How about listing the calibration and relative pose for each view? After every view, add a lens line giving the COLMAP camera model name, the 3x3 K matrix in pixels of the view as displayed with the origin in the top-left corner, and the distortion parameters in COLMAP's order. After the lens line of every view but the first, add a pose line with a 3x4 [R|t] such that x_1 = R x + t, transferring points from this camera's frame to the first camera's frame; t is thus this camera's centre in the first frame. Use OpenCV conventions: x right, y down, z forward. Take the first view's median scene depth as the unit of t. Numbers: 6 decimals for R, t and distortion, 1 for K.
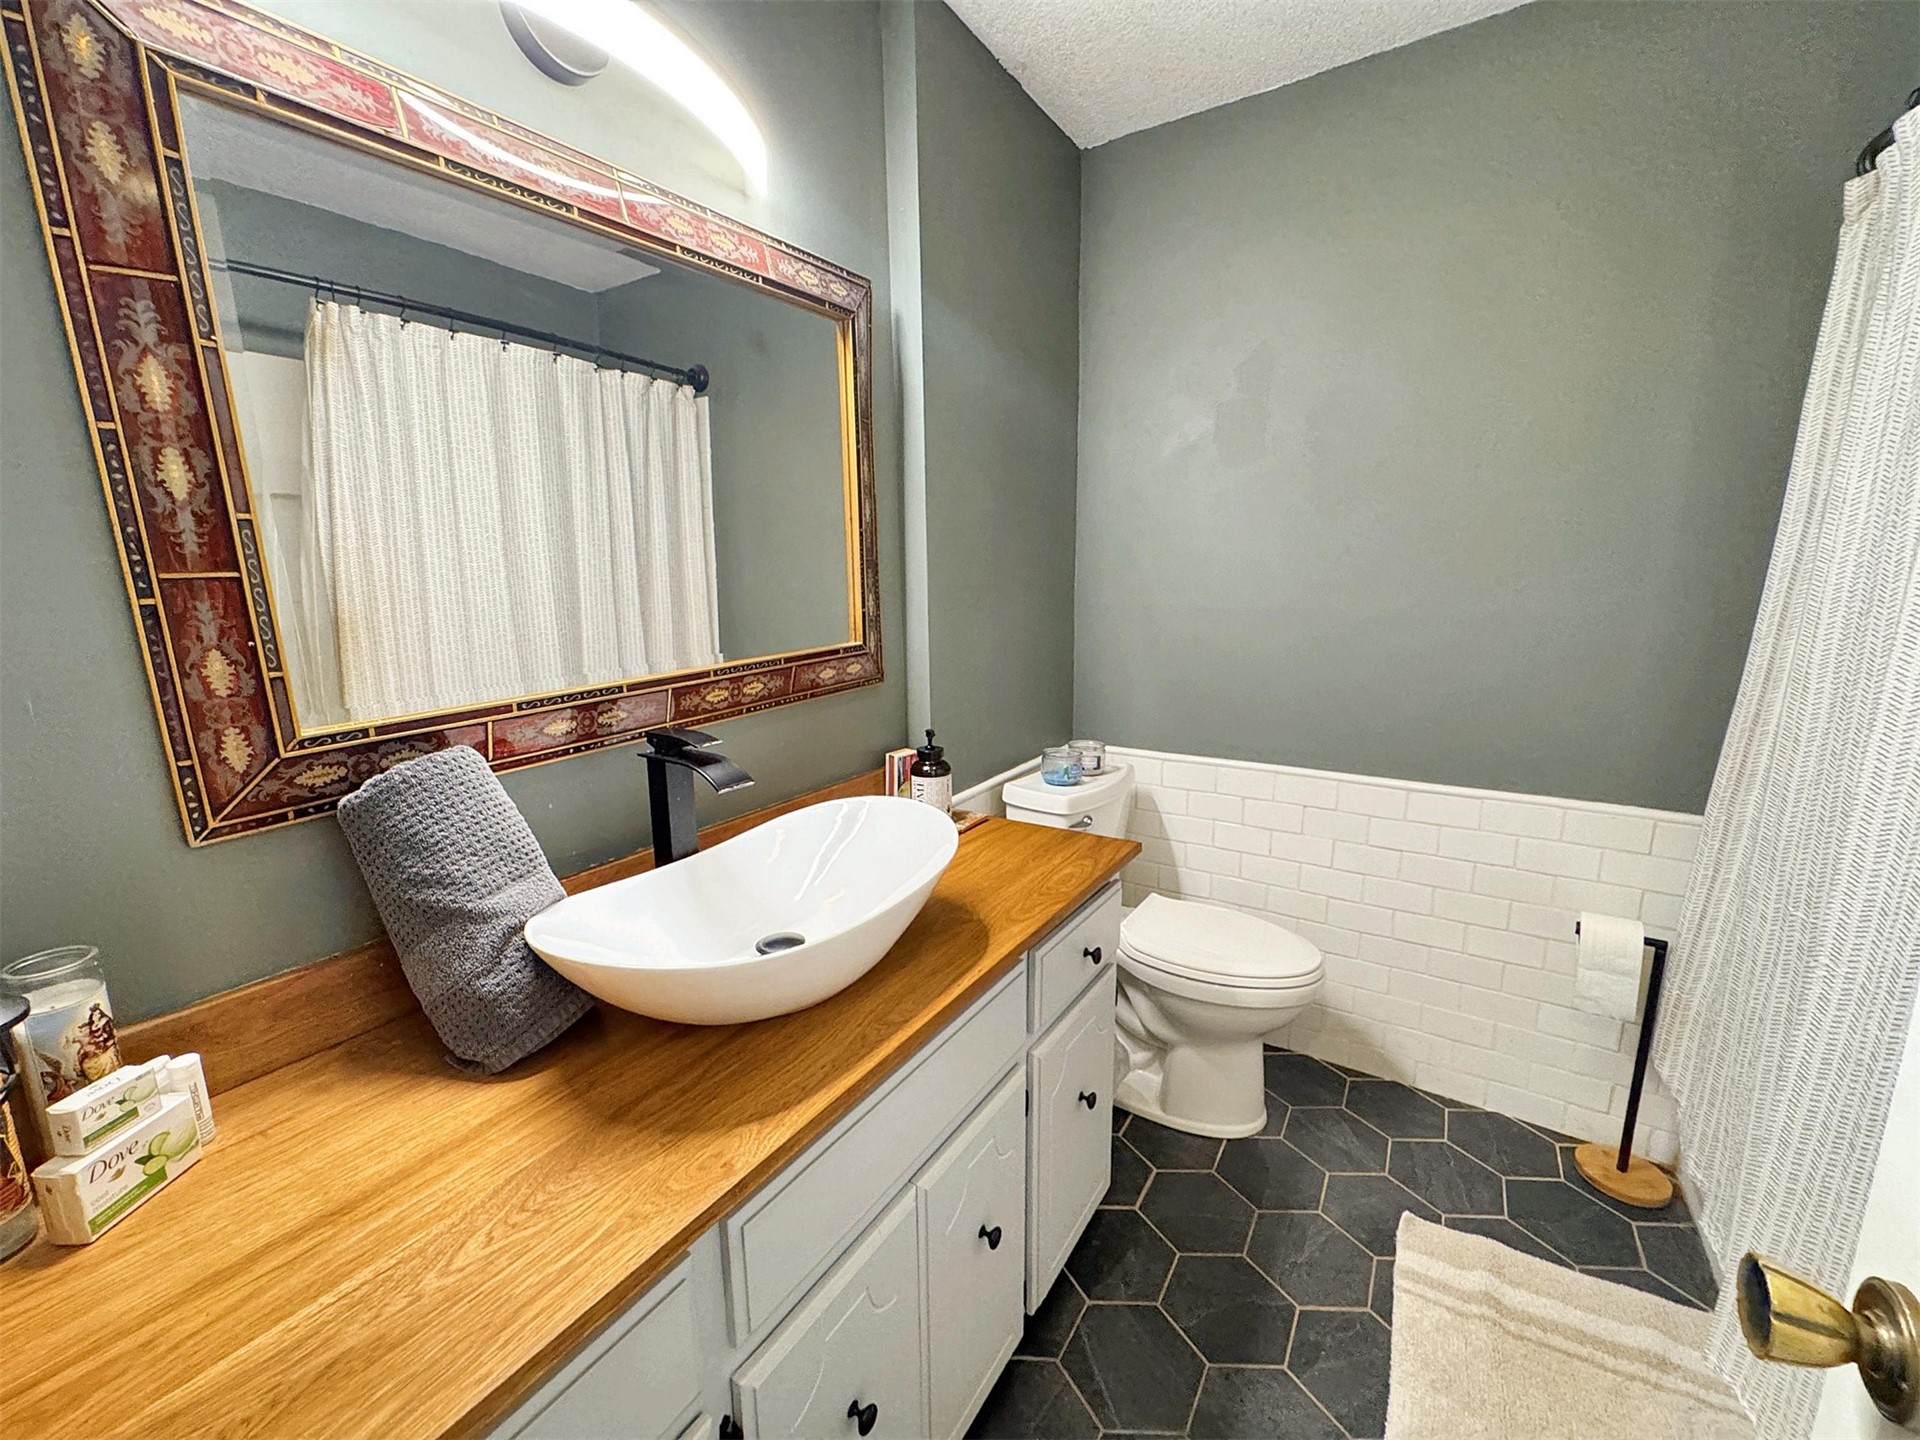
lens RADIAL K [[775.8, 0, 957.7], [0, 775.8, 713.8], [0, 0, 1]] dist [0.003203, -0.004999]
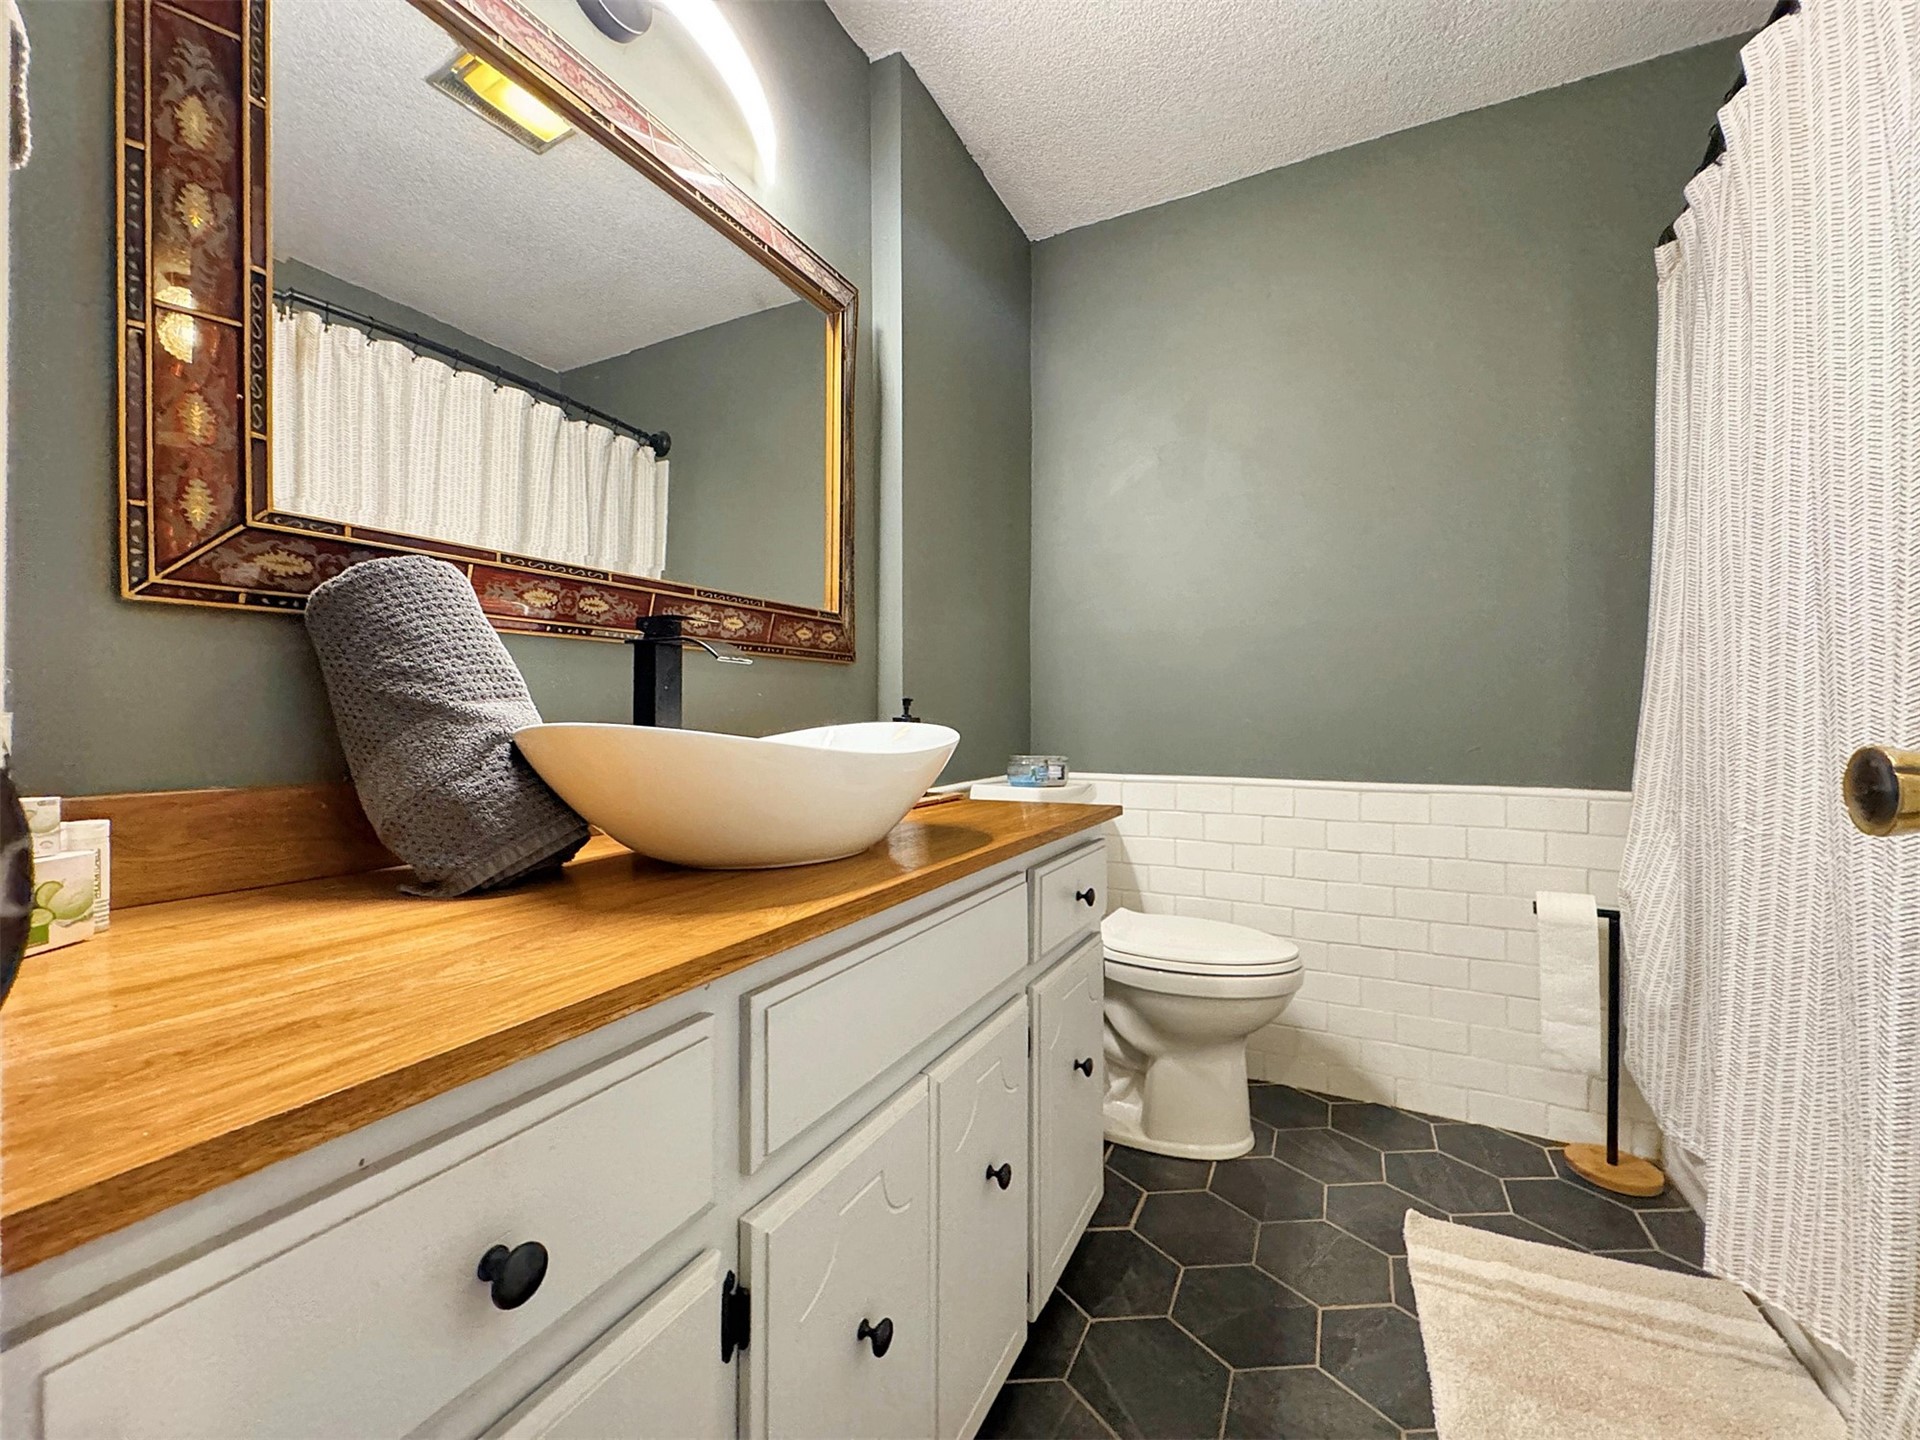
lens RADIAL K [[774.5, 0, 963.9], [0, 774.5, 714.3], [0, 0, 1]] dist [-0.000928, -0.004198]
pose [[0.994031, 0.017400, 0.107704, -0.072209], [0.003844, 0.981001, -0.193967, 0.244774], [-0.109033, 0.193223, 0.975078, 0.039972]]
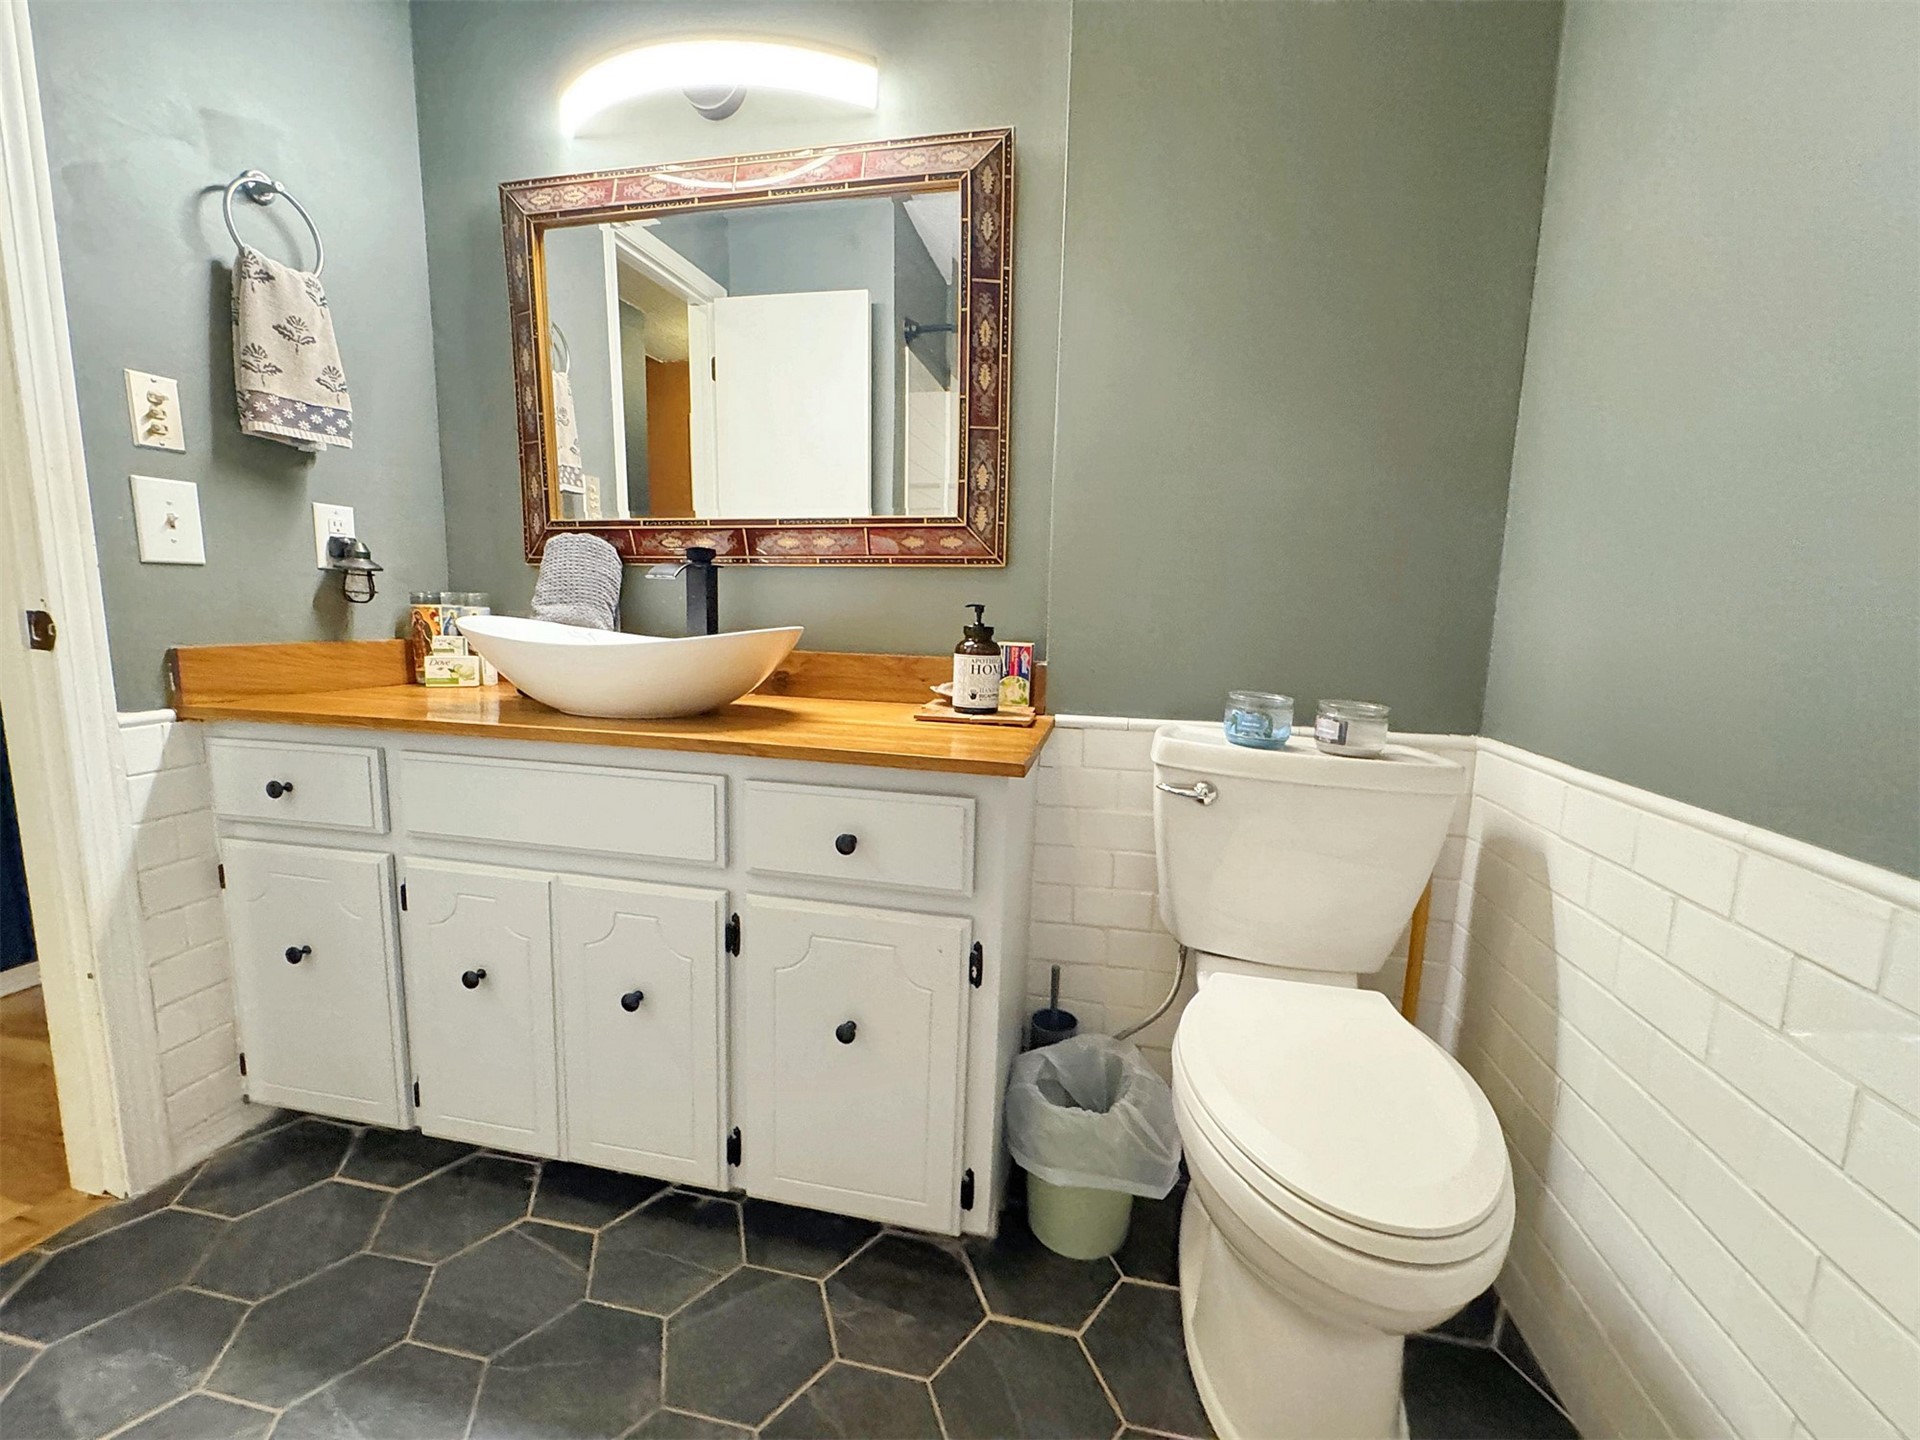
lens RADIAL K [[774.5, 0, 963.9], [0, 774.5, 714.3], [0, 0, 1]] dist [-0.000928, -0.004198]
pose [[0.368391, 0.147916, -0.917828, 0.853177], [-0.205294, 0.975833, 0.074864, 0.085015], [0.906720, 0.160846, 0.389855, 0.703354]]
